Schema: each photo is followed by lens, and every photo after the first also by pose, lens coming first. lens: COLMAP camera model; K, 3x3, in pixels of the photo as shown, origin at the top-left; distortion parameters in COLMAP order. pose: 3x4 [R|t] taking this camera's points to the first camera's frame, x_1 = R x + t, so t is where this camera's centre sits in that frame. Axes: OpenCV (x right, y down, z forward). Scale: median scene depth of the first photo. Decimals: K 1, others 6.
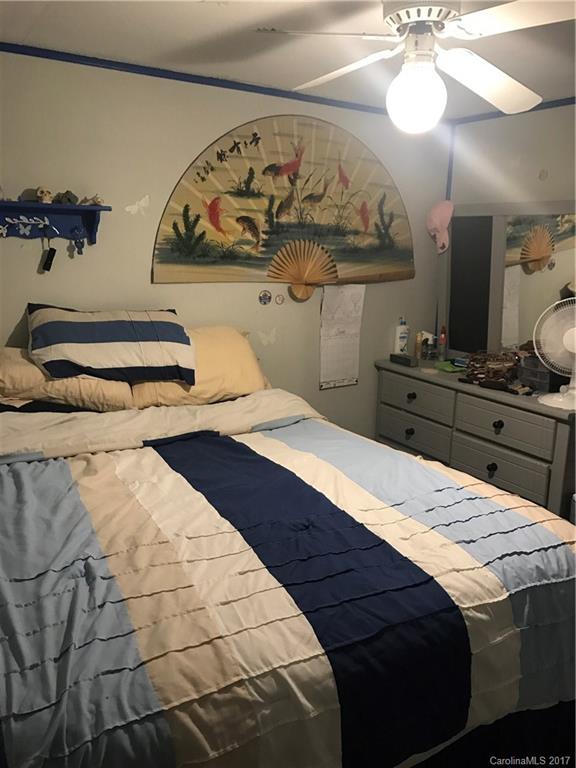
lens RADIAL K [[628.7, 0, 285.1], [0, 628.7, 383.1], [0, 0, 1]] dist [0.012909, 0.002219]
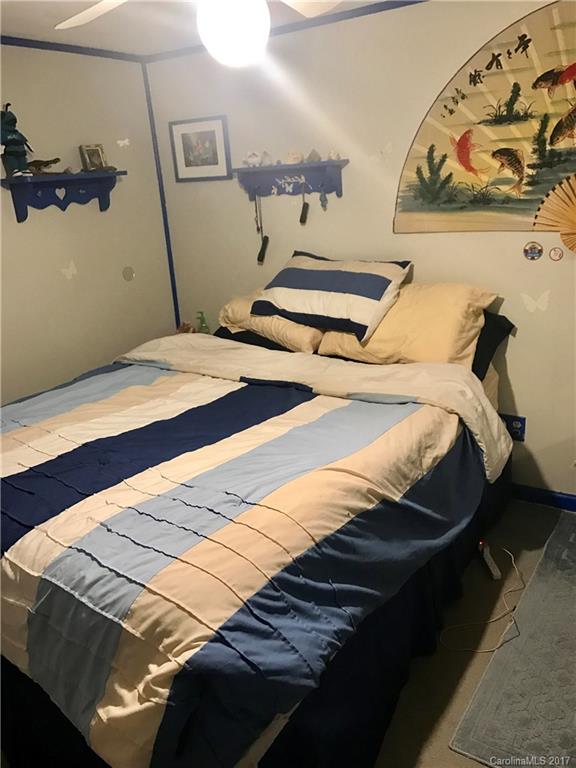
lens RADIAL K [[628.7, 0, 284.2], [0, 628.7, 385.5], [0, 0, 1]] dist [0.012909, 0.002219]
pose [[0.420398, 0.227154, -0.878446, 0.616126], [-0.124740, 0.973431, 0.192019, -0.093090], [0.898724, 0.028853, 0.437564, 0.417514]]
